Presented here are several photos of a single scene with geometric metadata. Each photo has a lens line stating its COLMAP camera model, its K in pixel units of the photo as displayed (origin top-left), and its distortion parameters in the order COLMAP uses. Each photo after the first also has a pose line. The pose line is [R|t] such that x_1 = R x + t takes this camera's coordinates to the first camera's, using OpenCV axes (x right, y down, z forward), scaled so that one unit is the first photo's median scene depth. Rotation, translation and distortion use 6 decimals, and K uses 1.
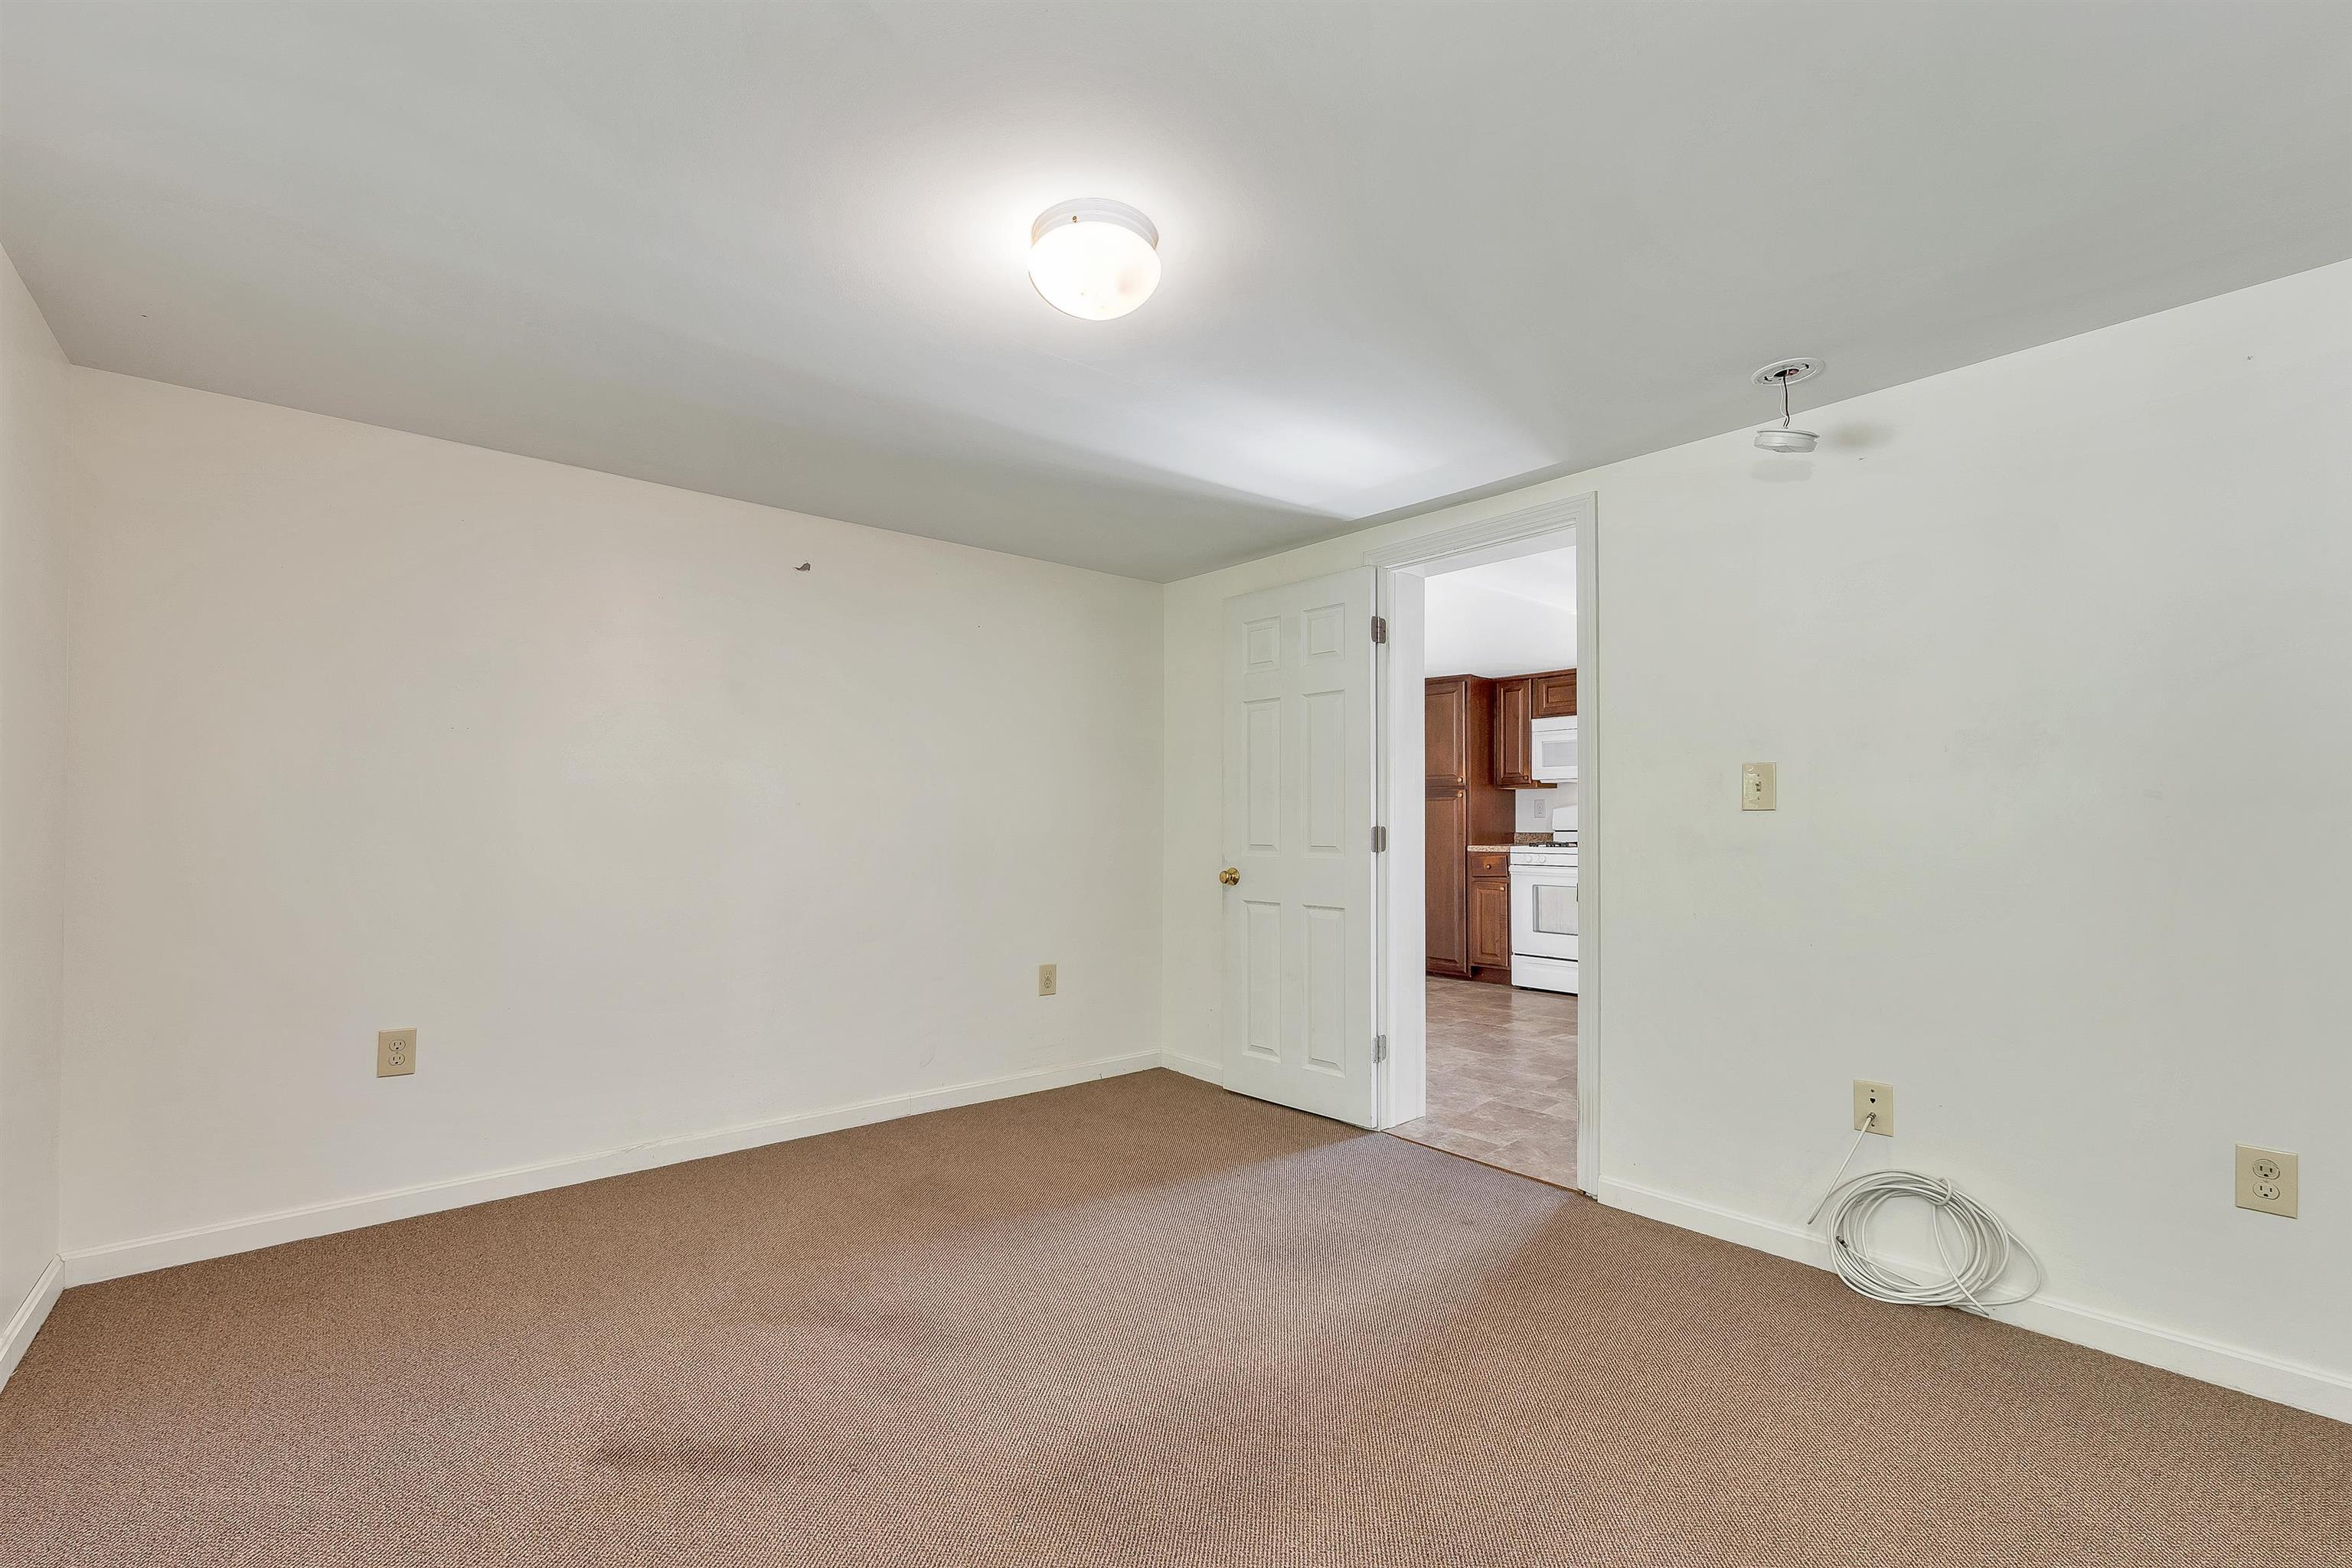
lens RADIAL K [[985.1, 0, 1185.4], [0, 985.1, 794.7], [0, 0, 1]] dist [-0.000842, 0.000164]
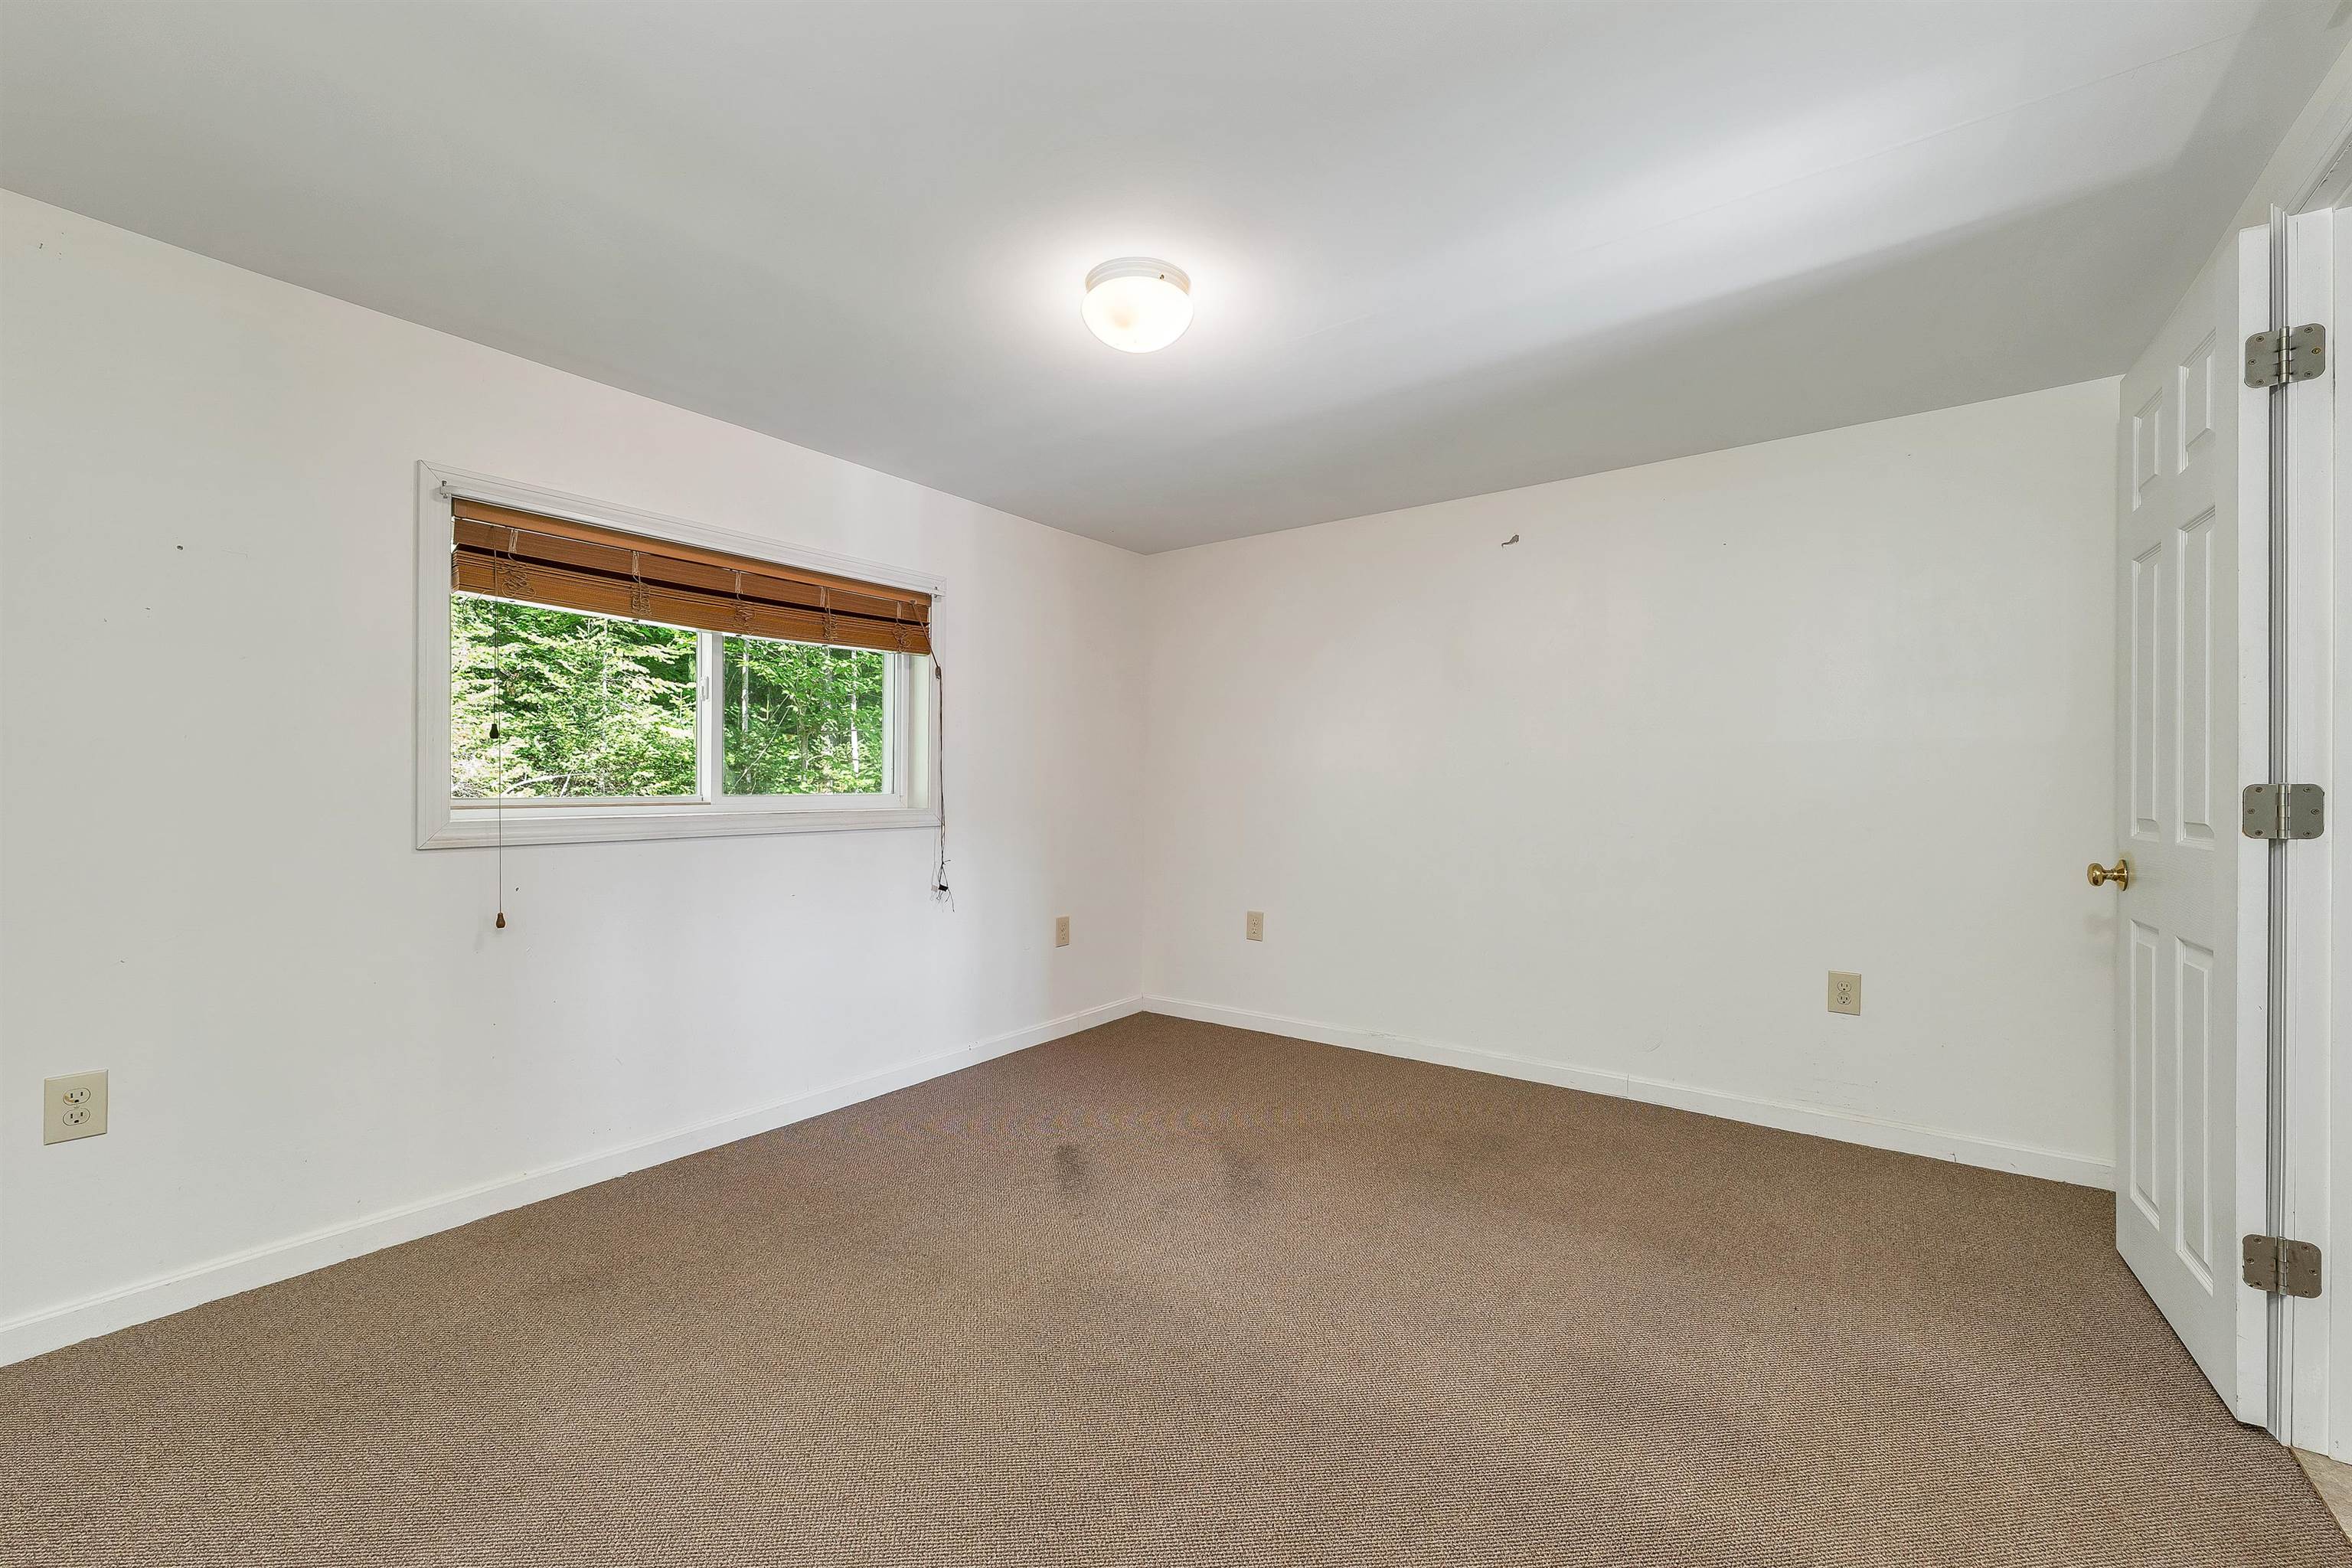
lens RADIAL K [[985.1, 0, 1167.6], [0, 985.1, 767.5], [0, 0, 1]] dist [-0.000842, 0.000164]
pose [[0.244098, -0.009467, -0.969704, 0.496430], [0.018257, 0.999820, -0.005166, 0.011084], [0.969579, -0.016443, 0.244227, 0.344721]]
